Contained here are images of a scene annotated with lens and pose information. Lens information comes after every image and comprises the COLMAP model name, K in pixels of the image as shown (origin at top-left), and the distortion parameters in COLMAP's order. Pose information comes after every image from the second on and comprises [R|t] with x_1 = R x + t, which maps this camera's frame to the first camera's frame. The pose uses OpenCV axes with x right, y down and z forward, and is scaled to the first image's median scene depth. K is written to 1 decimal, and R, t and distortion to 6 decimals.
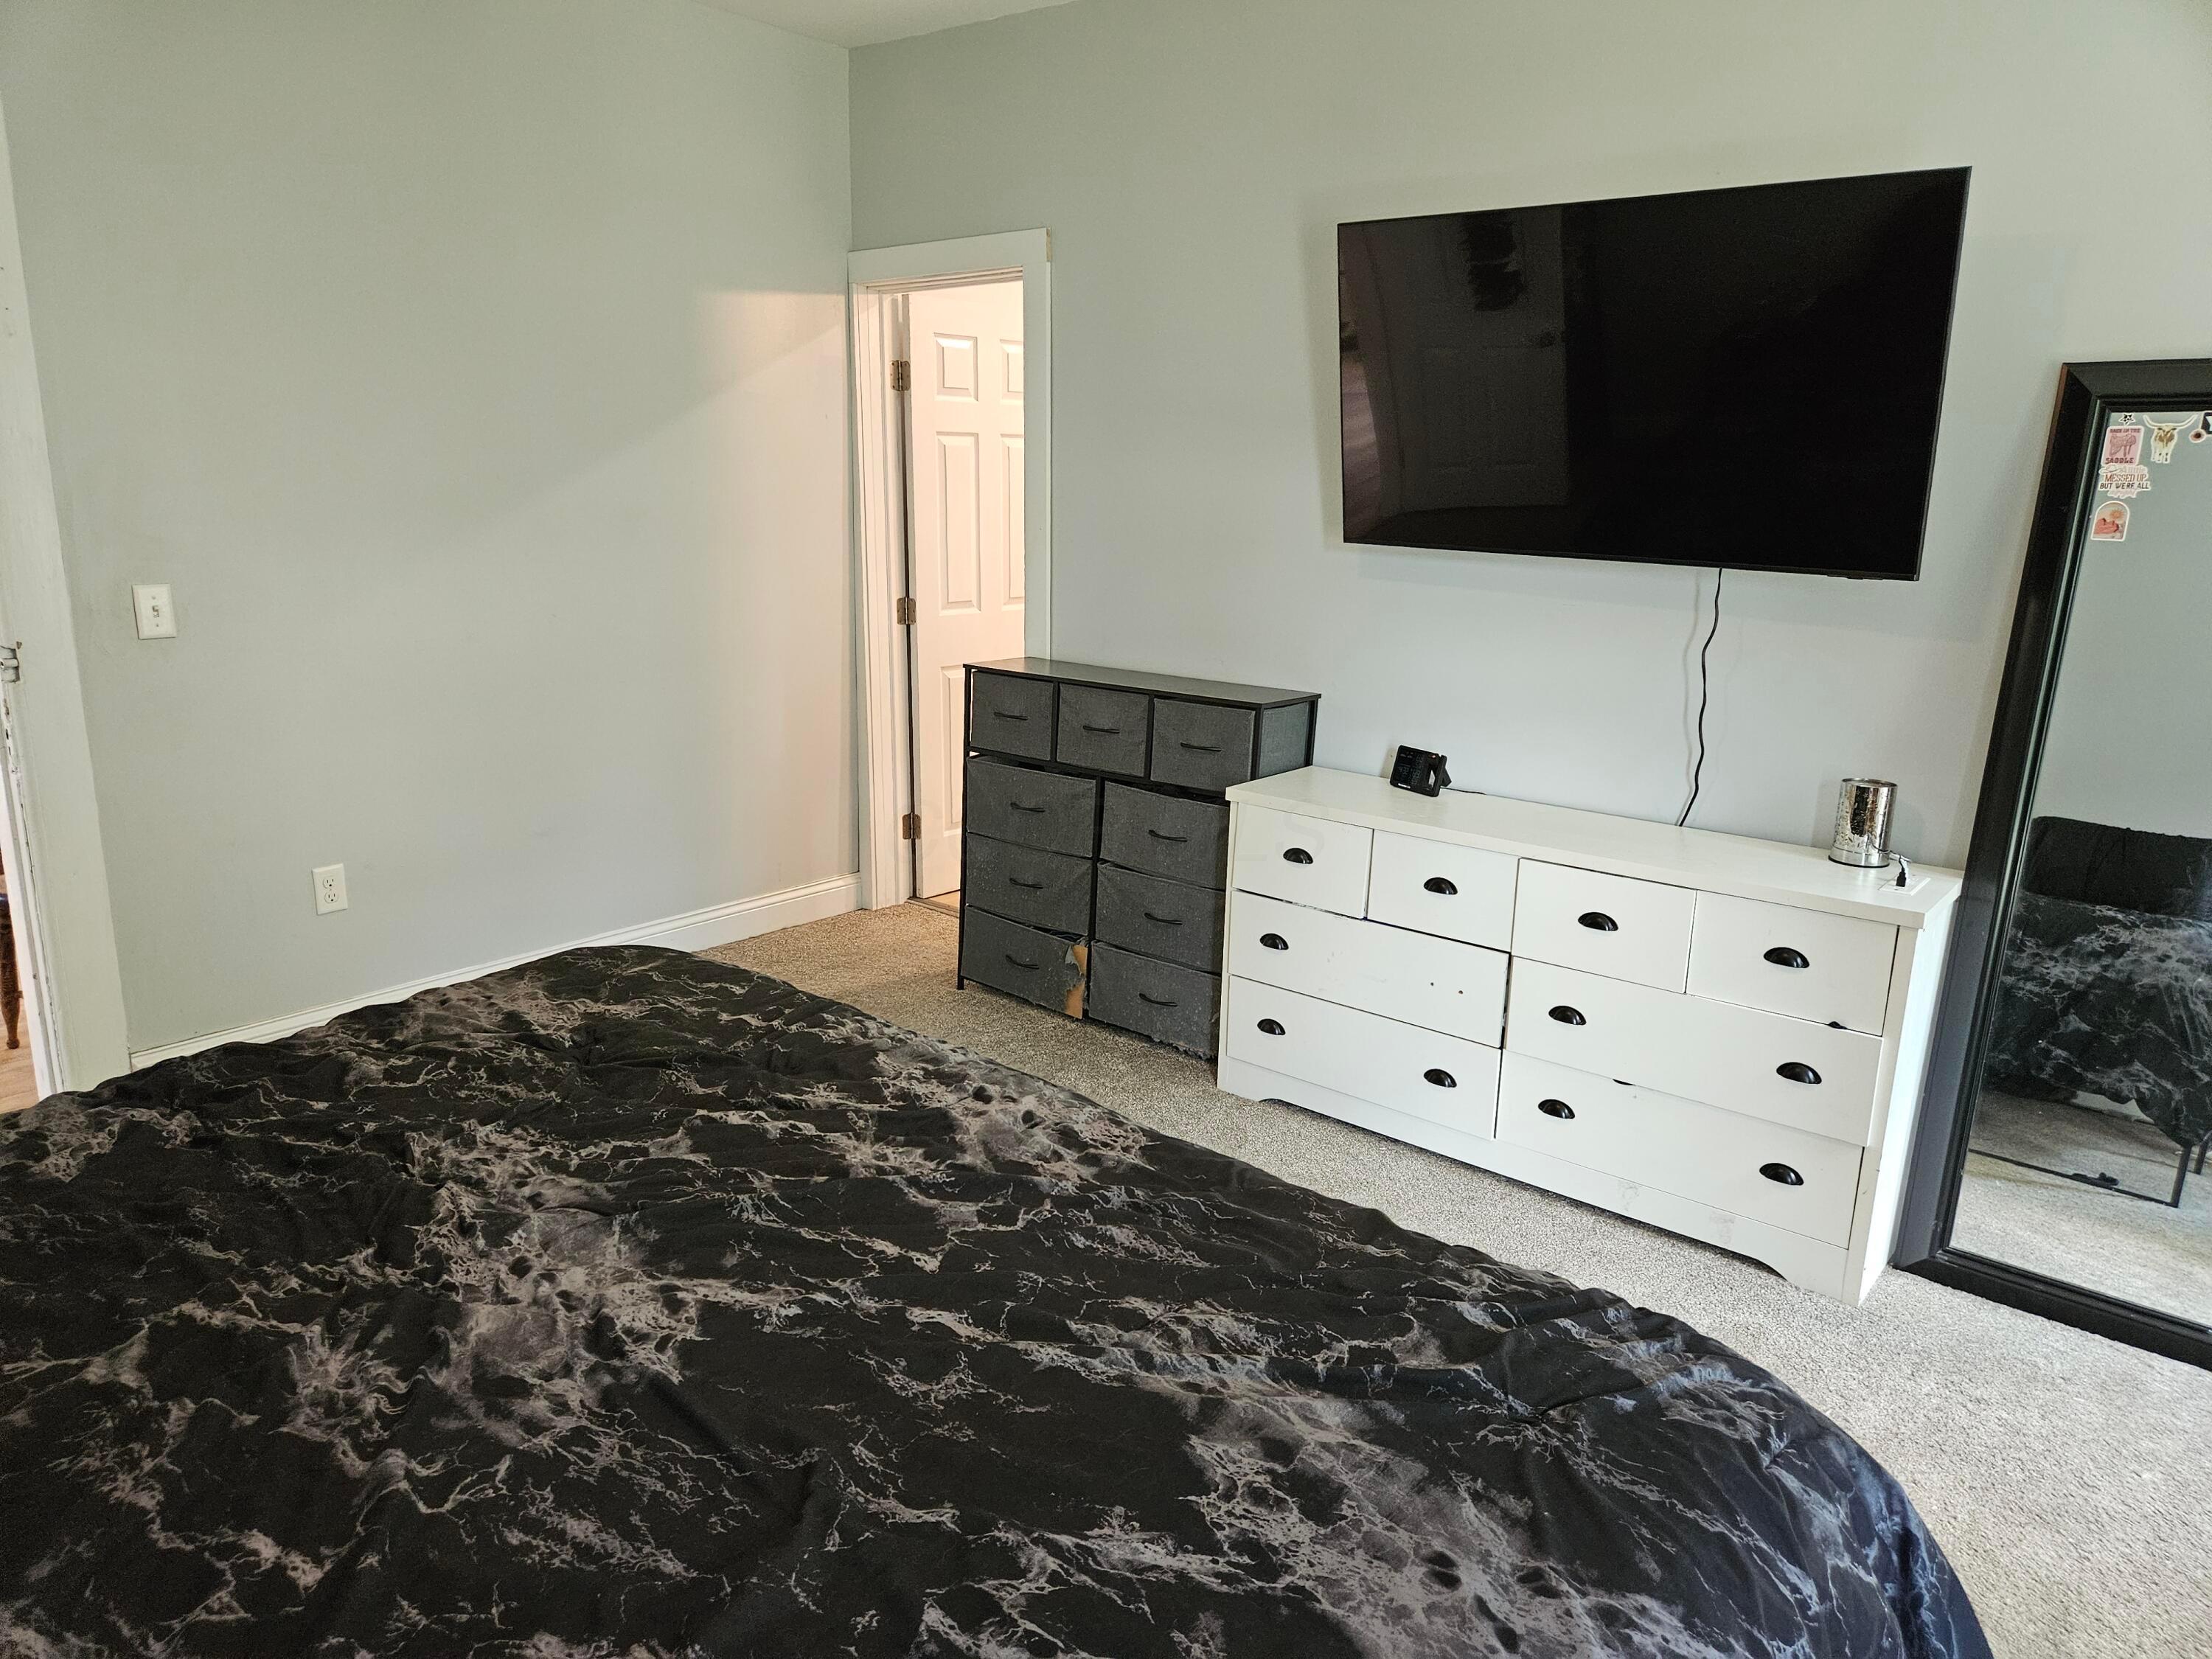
lens RADIAL K [[1460.3, 0, 1094.9], [0, 1460.3, 841.0], [0, 0, 1]] dist [0.075656, -0.067847]
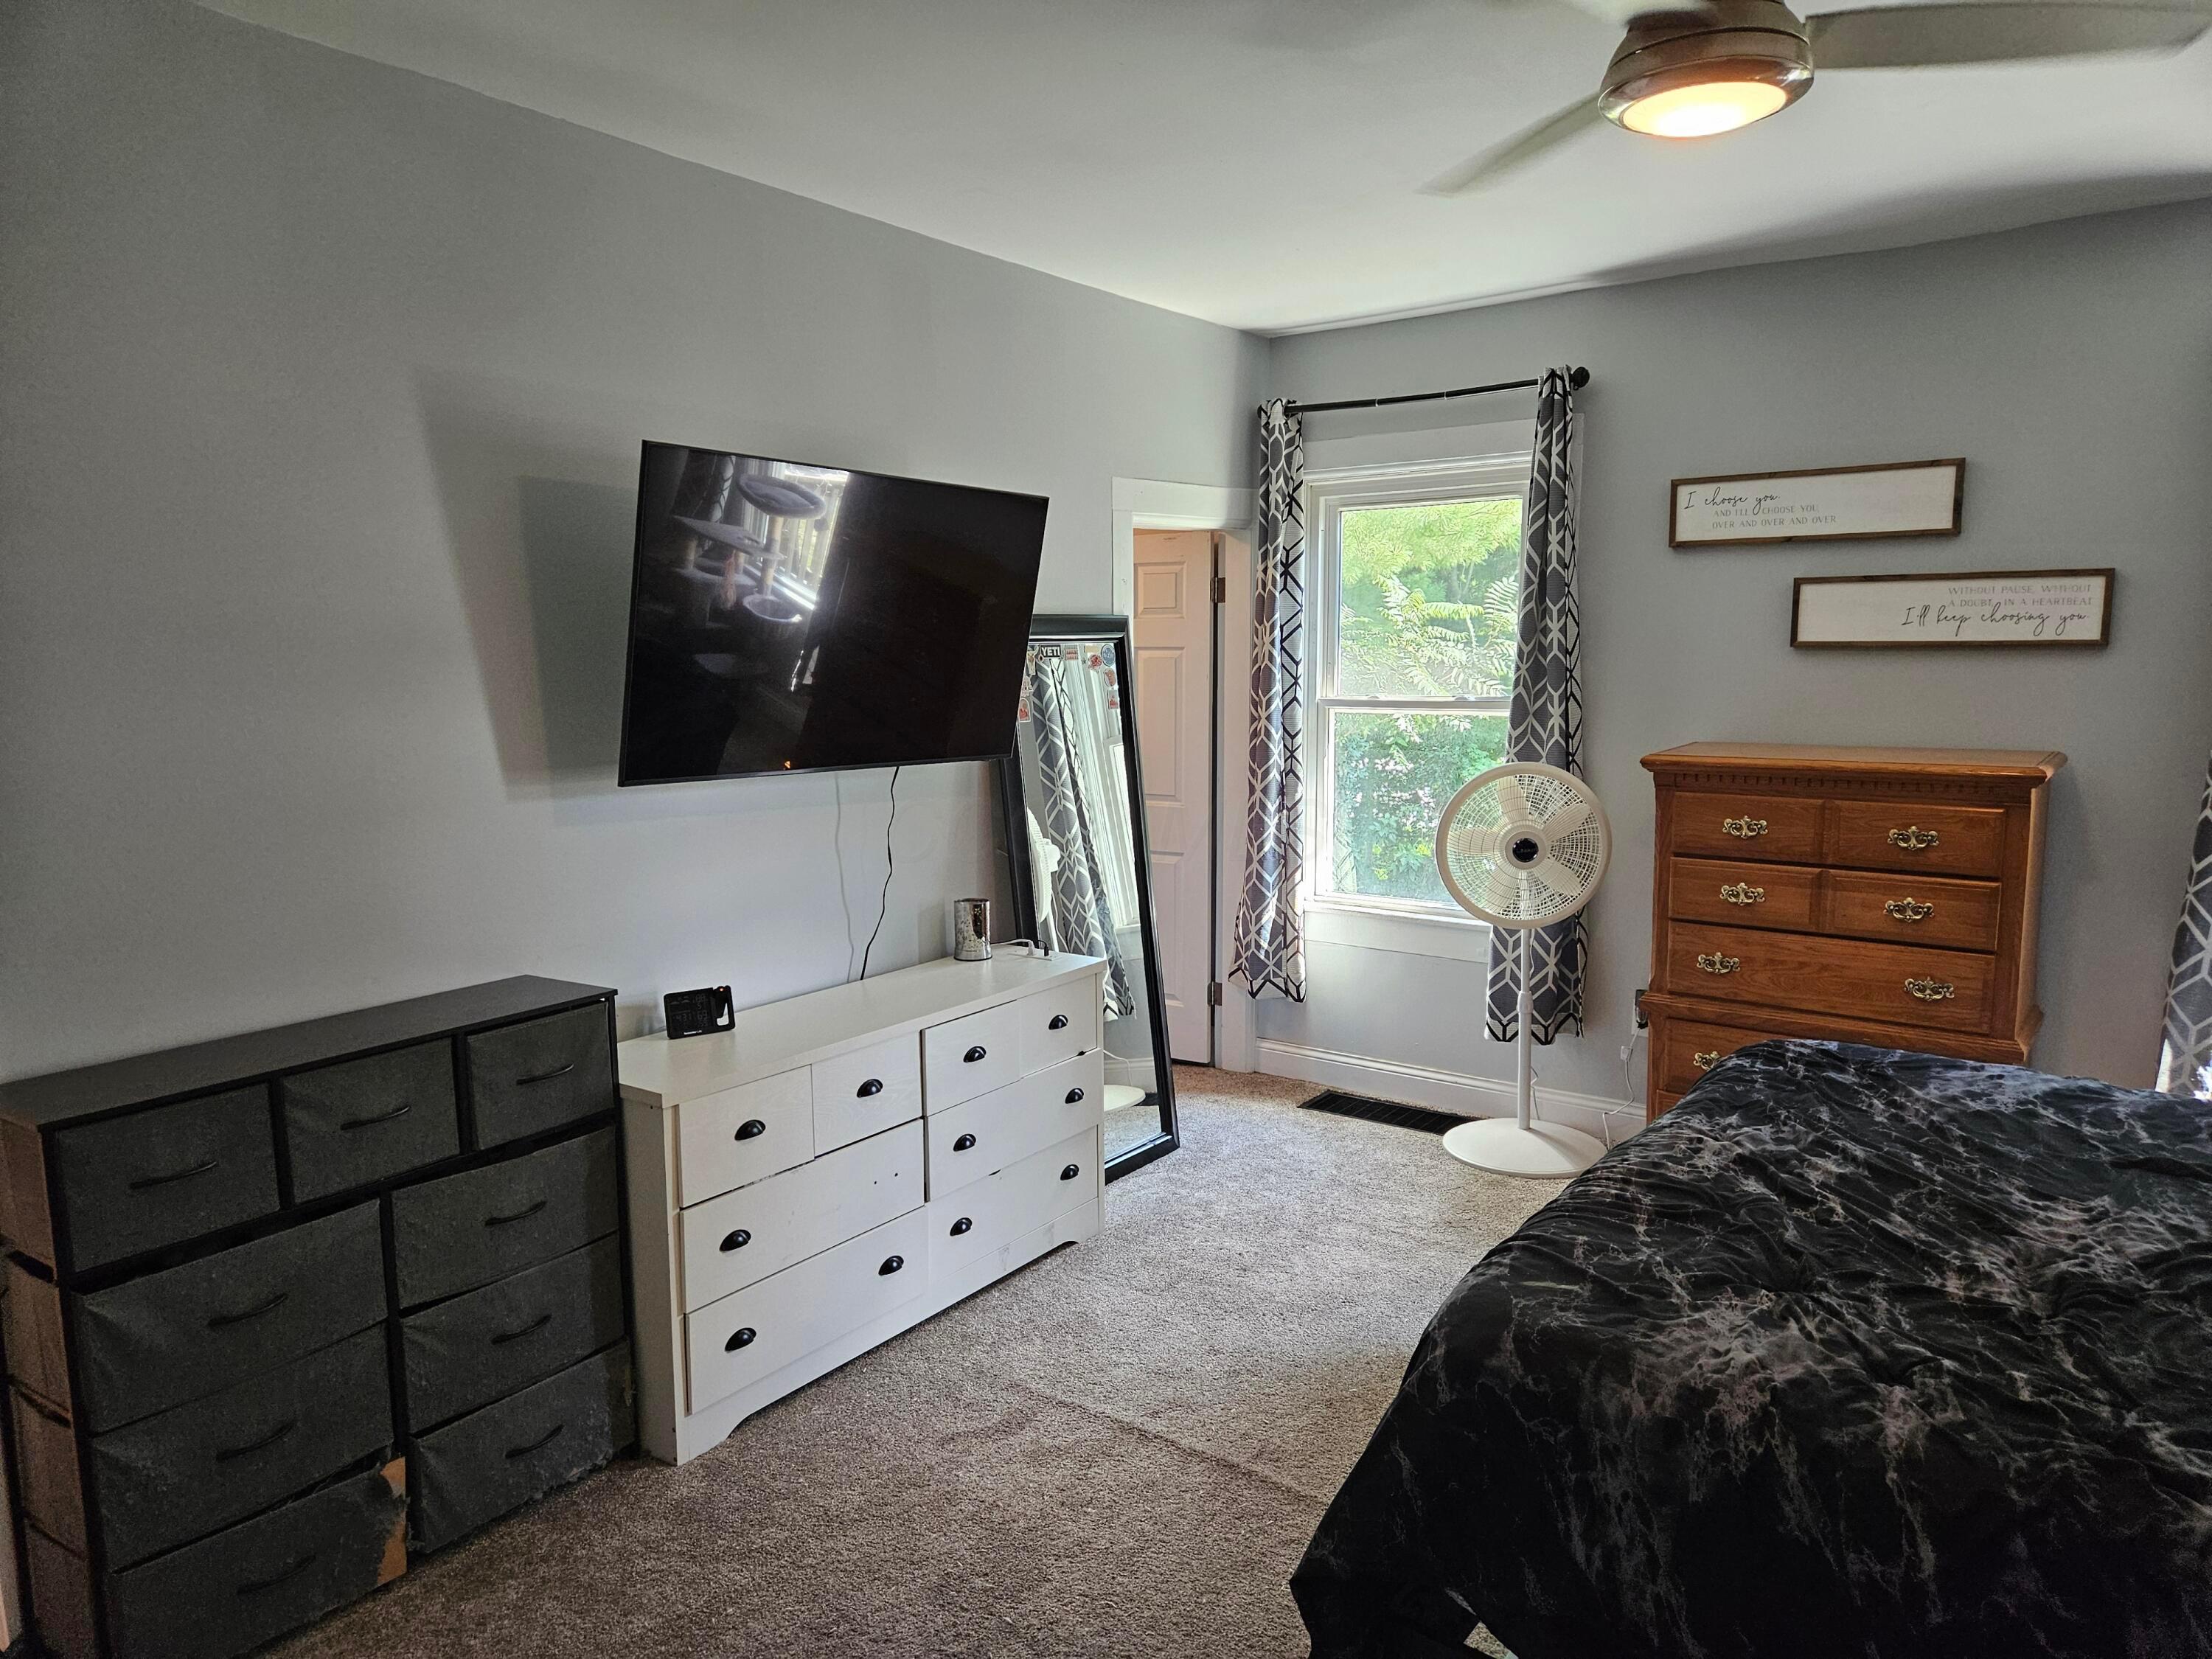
lens RADIAL K [[1460.3, 0, 1094.9], [0, 1460.3, 841.0], [0, 0, 1]] dist [0.075656, -0.067847]
pose [[-0.043579, -0.160313, 0.986104, -0.780819], [0.249243, 0.954087, 0.166123, -0.273640], [-0.967460, 0.253019, -0.001621, 0.815211]]
